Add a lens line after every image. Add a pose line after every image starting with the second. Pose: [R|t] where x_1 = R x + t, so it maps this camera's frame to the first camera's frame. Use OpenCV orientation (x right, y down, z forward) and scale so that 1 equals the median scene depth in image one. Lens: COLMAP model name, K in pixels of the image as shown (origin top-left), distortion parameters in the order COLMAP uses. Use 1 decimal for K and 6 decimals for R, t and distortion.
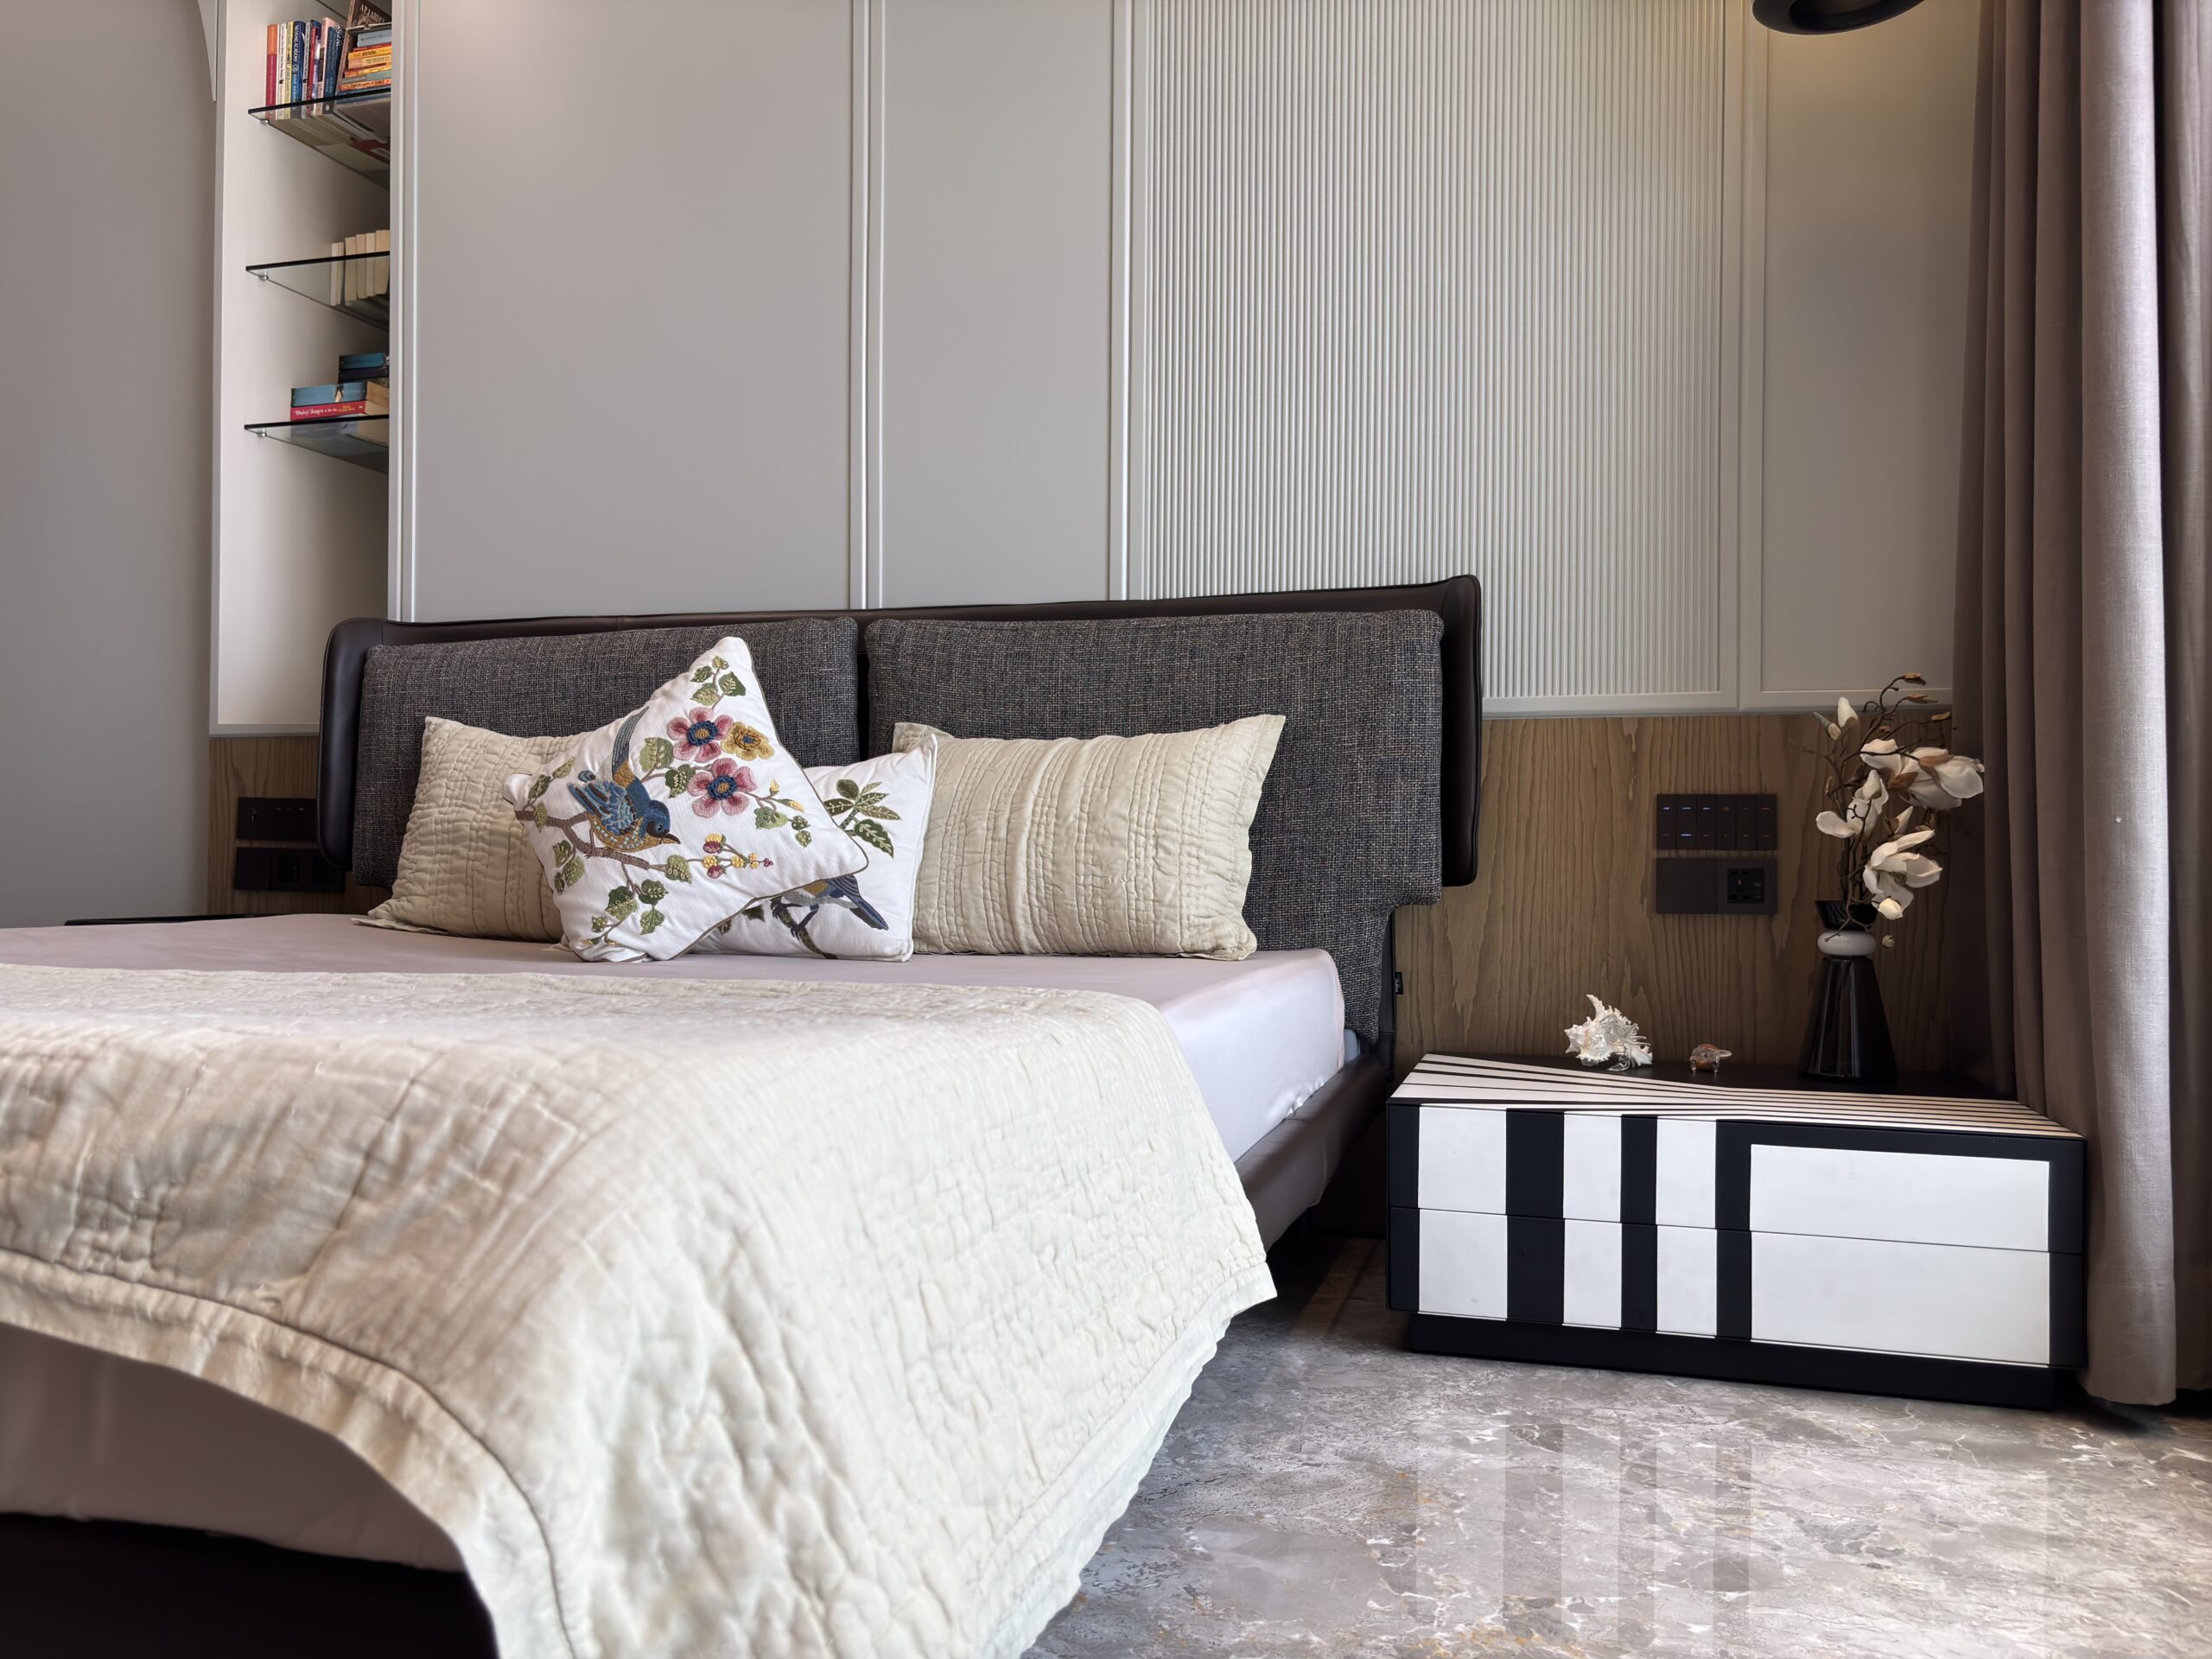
lens RADIAL K [[1676.1, 0, 1106.0], [0, 1676.1, 829.5], [0, 0, 1]] dist [-0.001354, -0.000609]
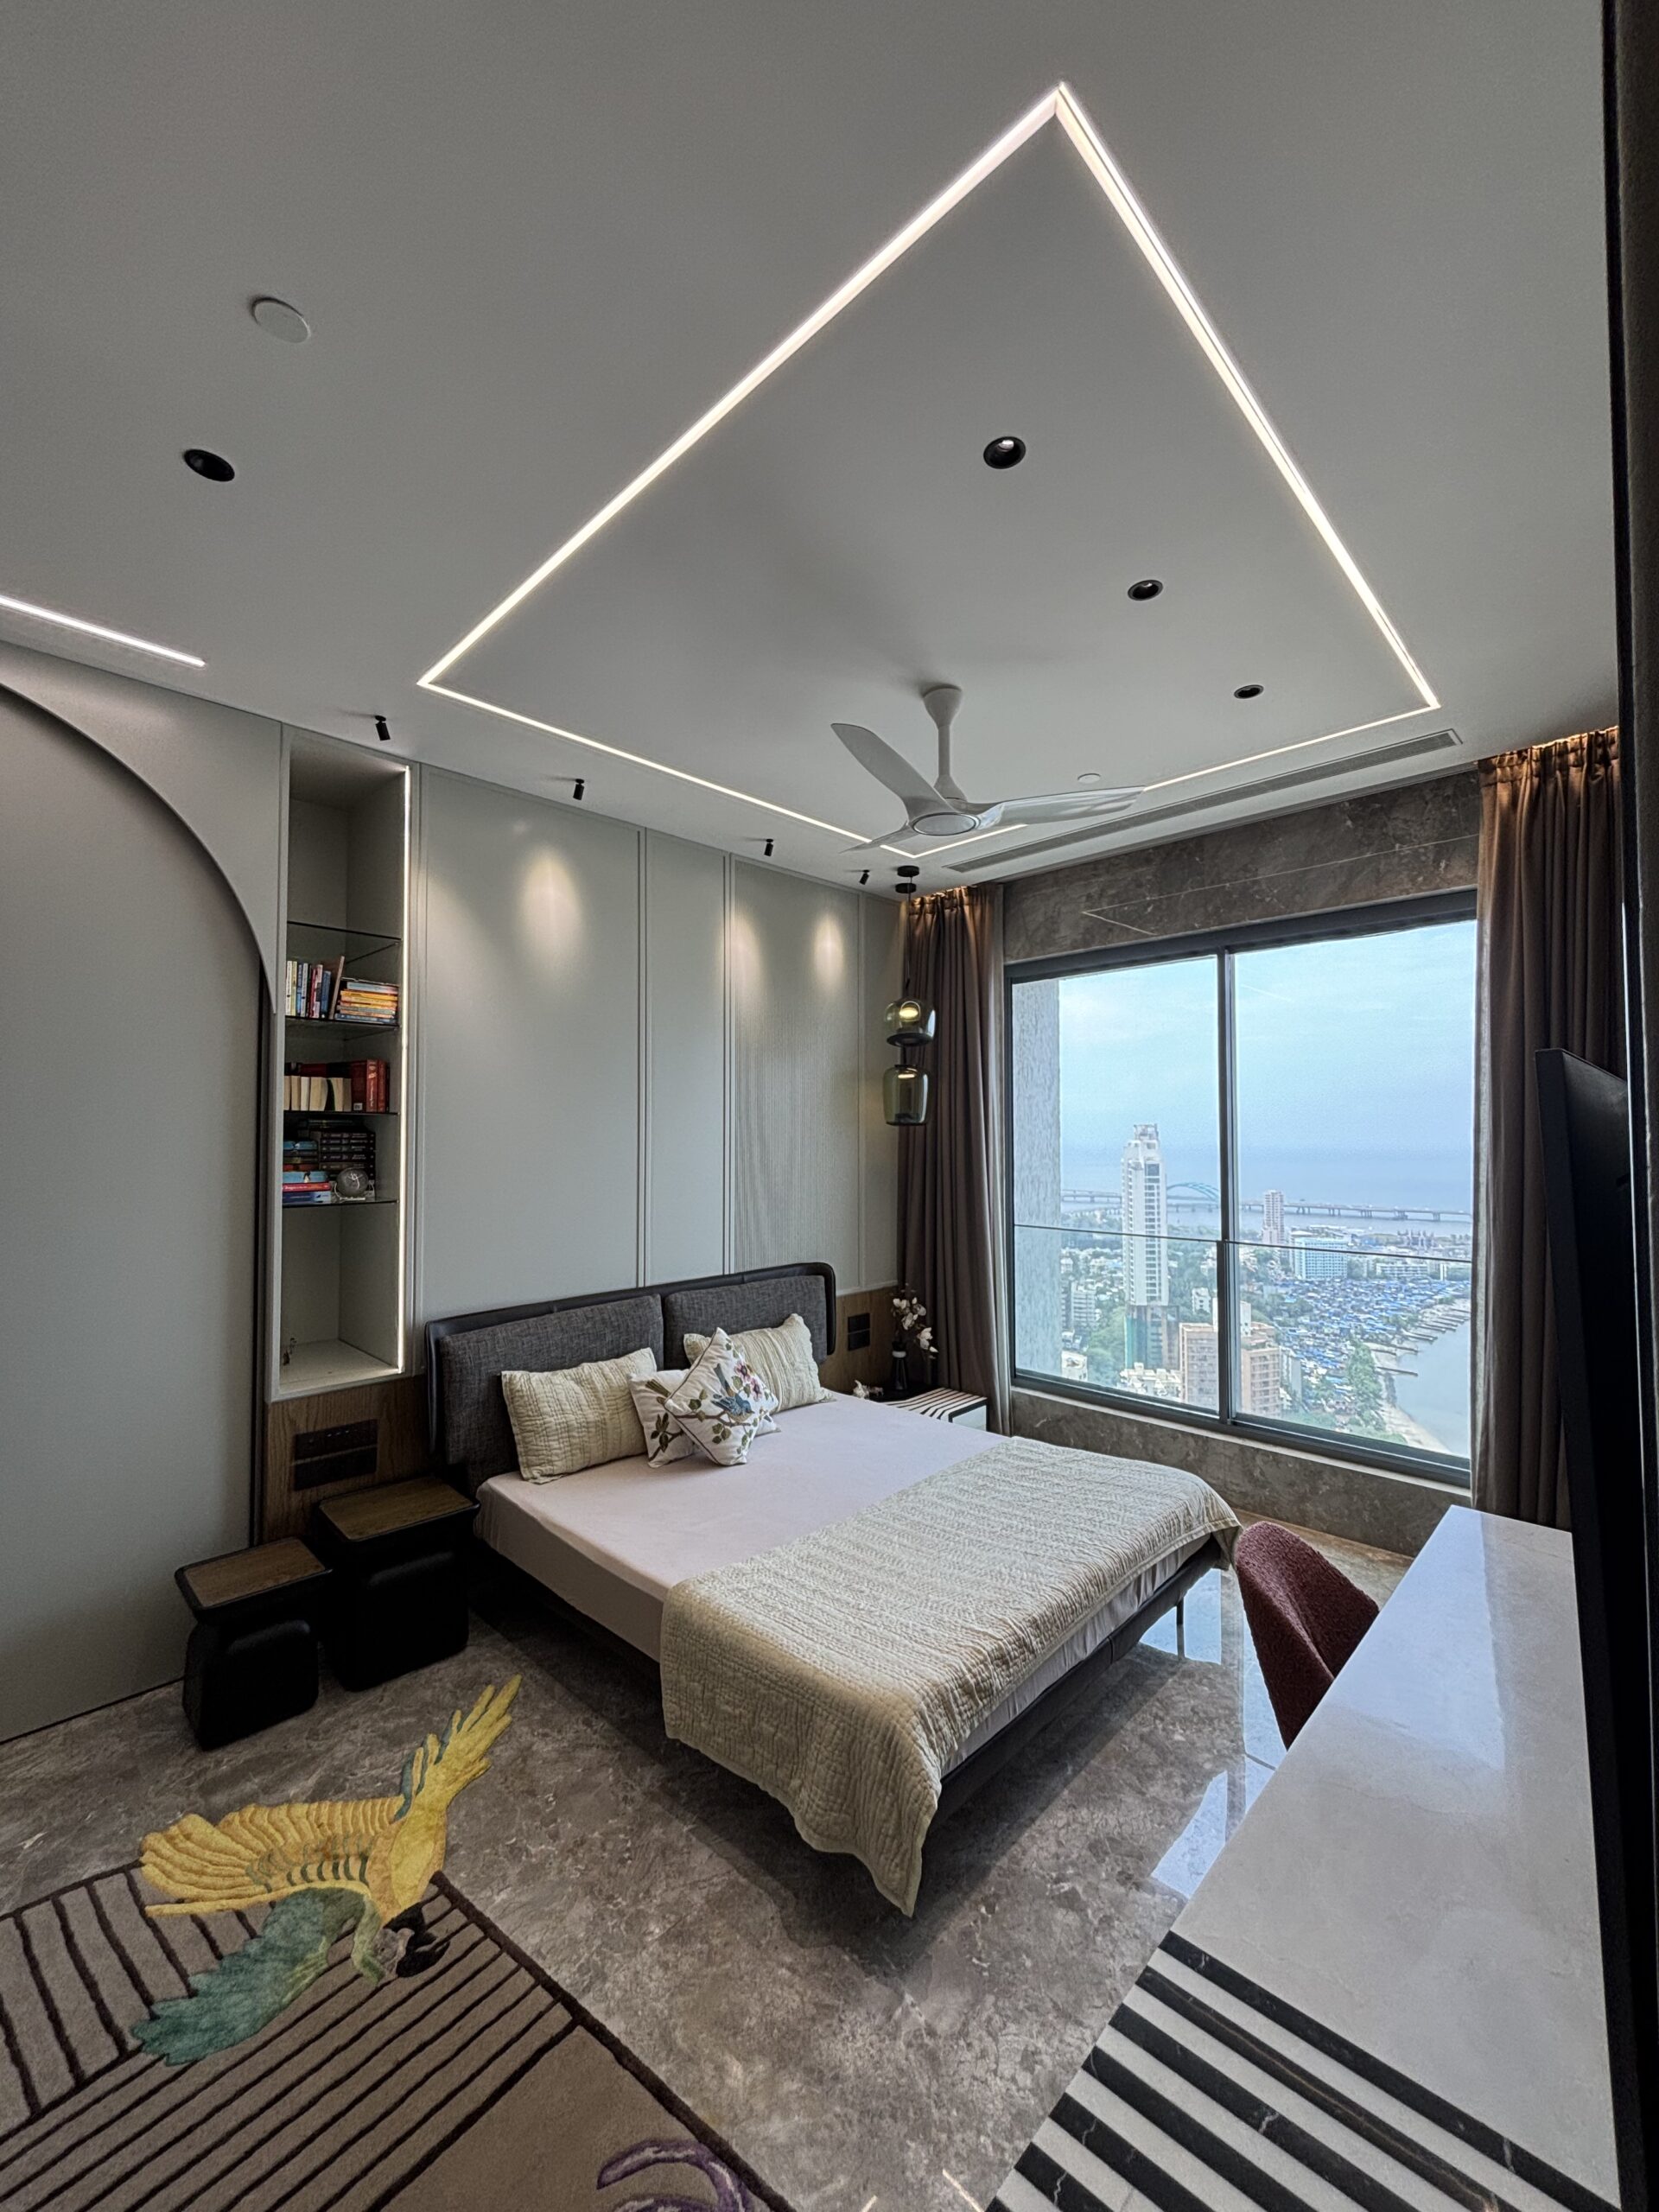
lens RADIAL K [[896.2, 0, 829.5], [0, 896.2, 1106.0], [0, 0, 1]] dist [0.000108, -0.000072]
pose [[0.455136, 0.020258, 0.890191, -1.518912], [-0.012855, 0.999786, -0.016179, -0.478054], [-0.890329, -0.004080, 0.455299, 0.180635]]
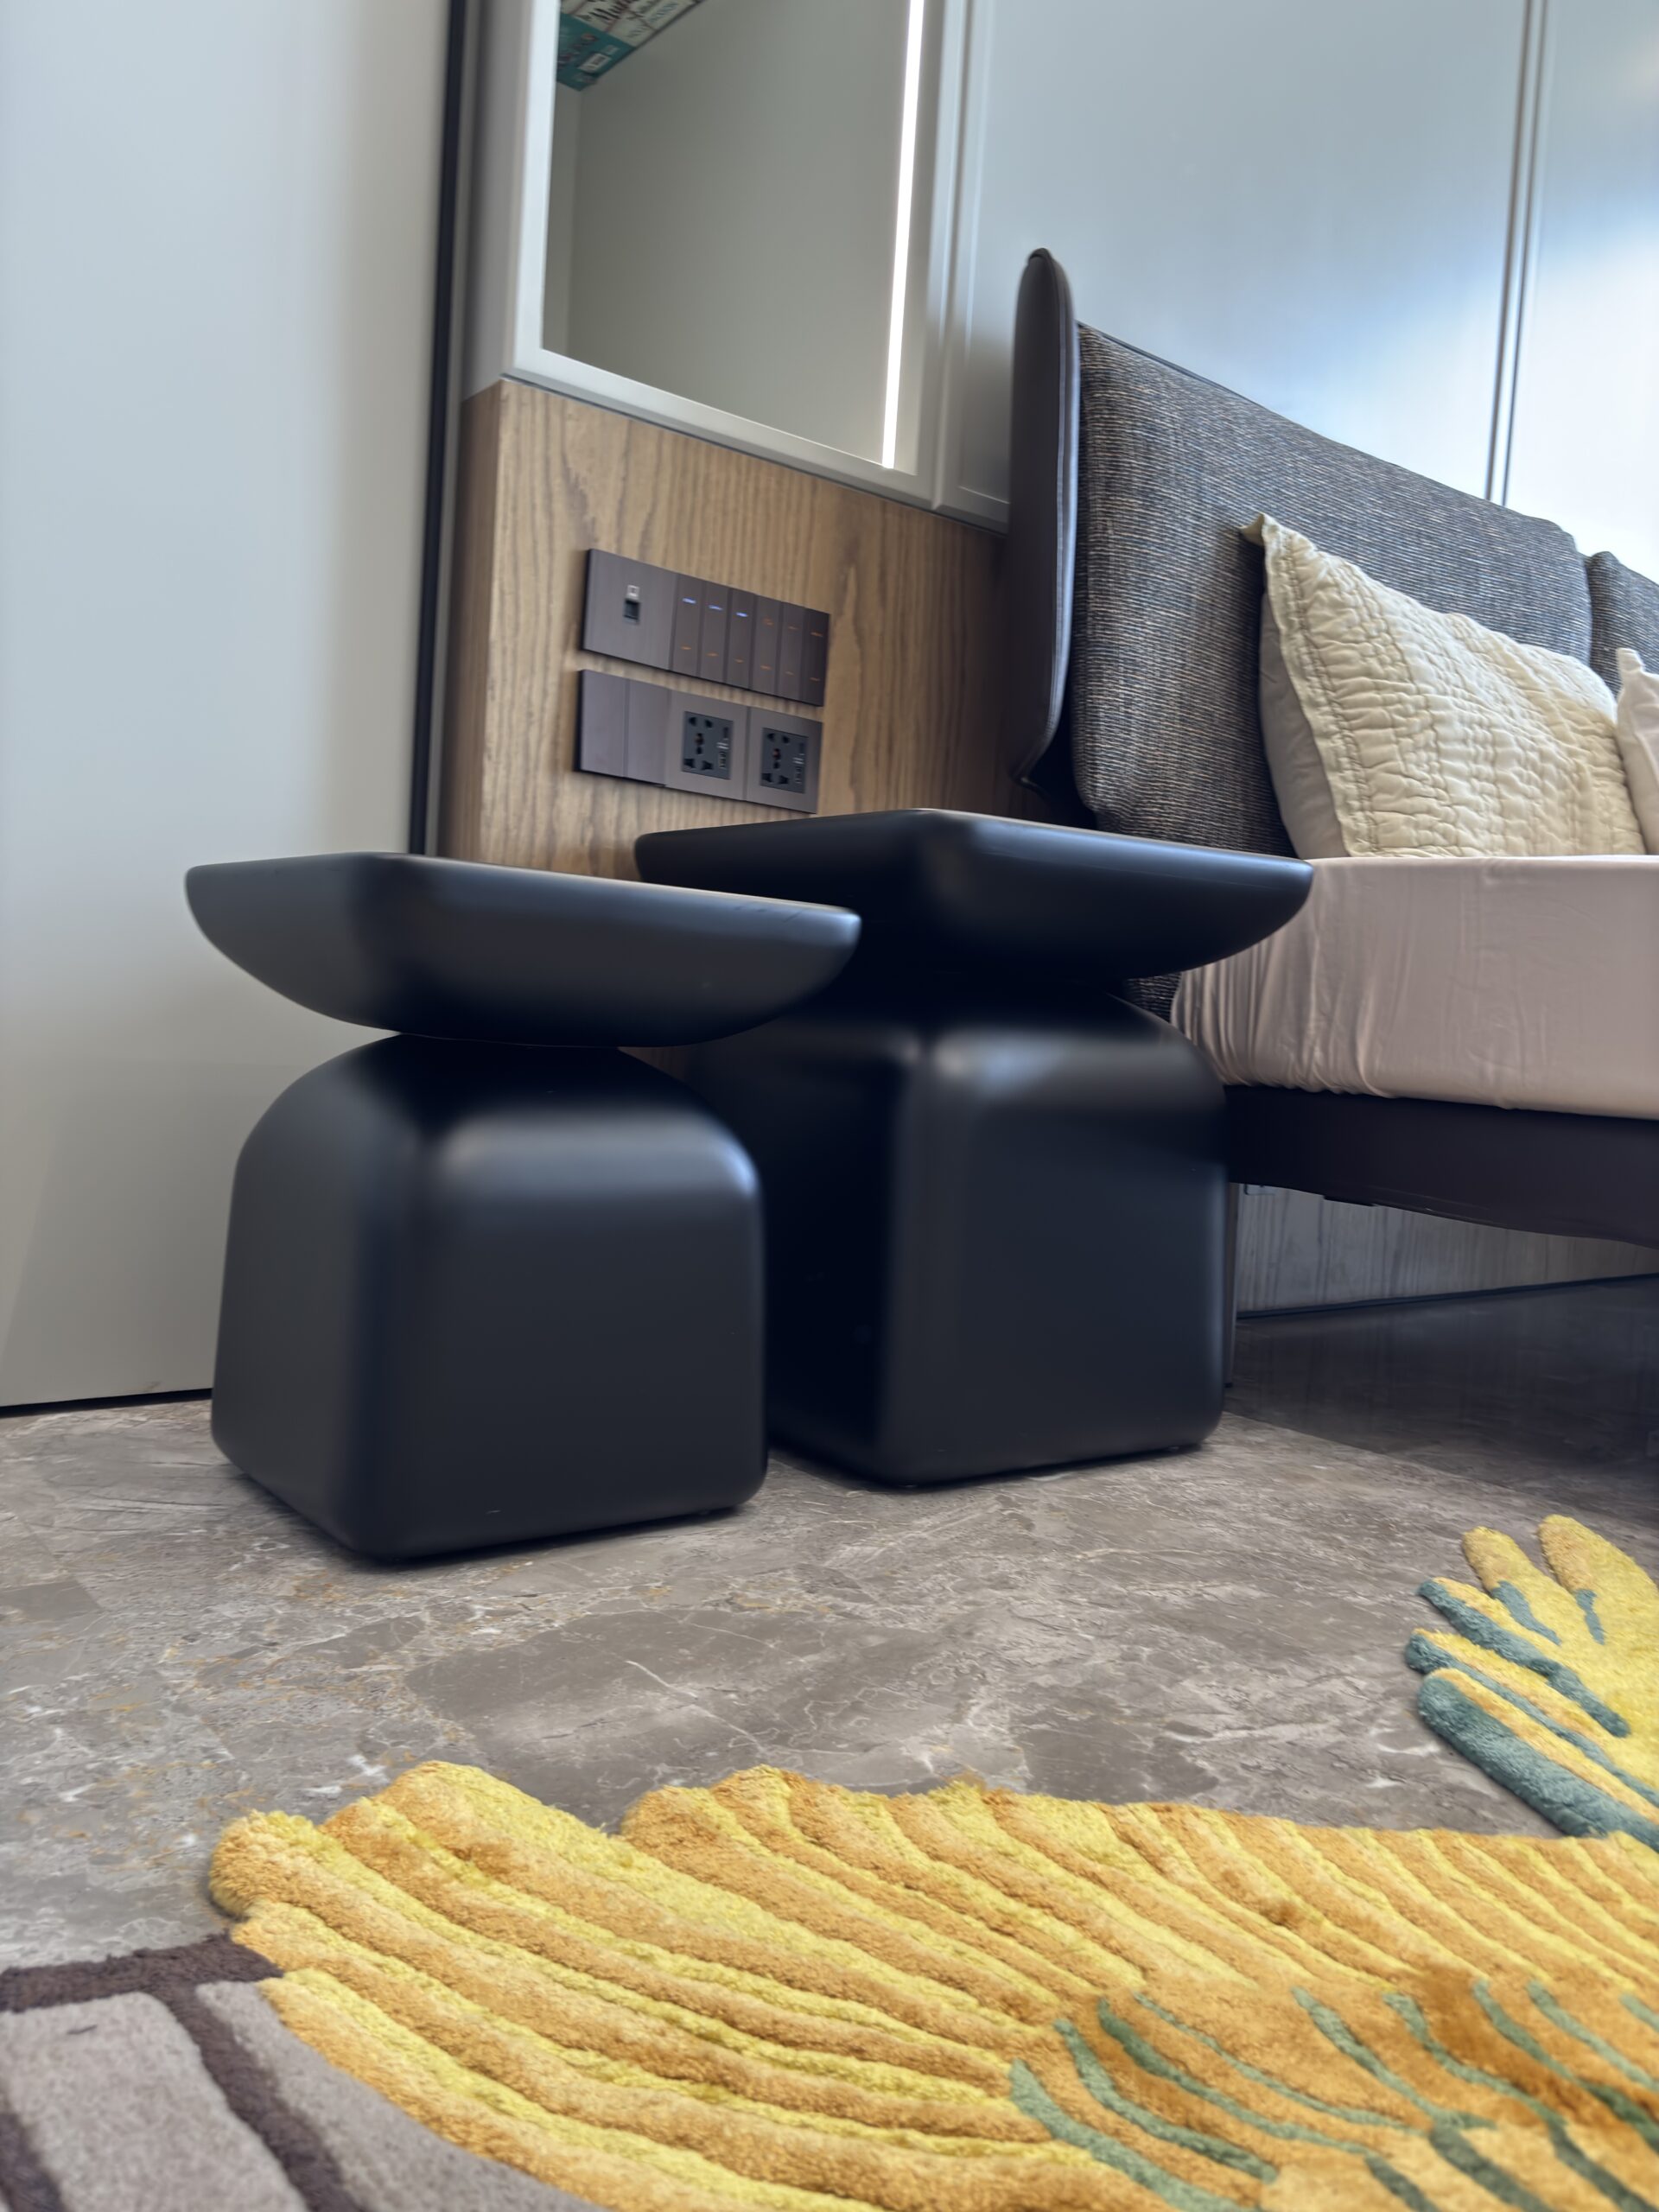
lens RADIAL K [[1676.1, 0, 829.5], [0, 1676.1, 1106.0], [0, 0, 1]] dist [-0.001354, -0.000609]
pose [[0.565812, -0.014129, 0.824413, -1.172536], [-0.071747, 0.995217, 0.066298, 0.122227], [-0.821407, -0.096662, 0.562092, 0.996276]]
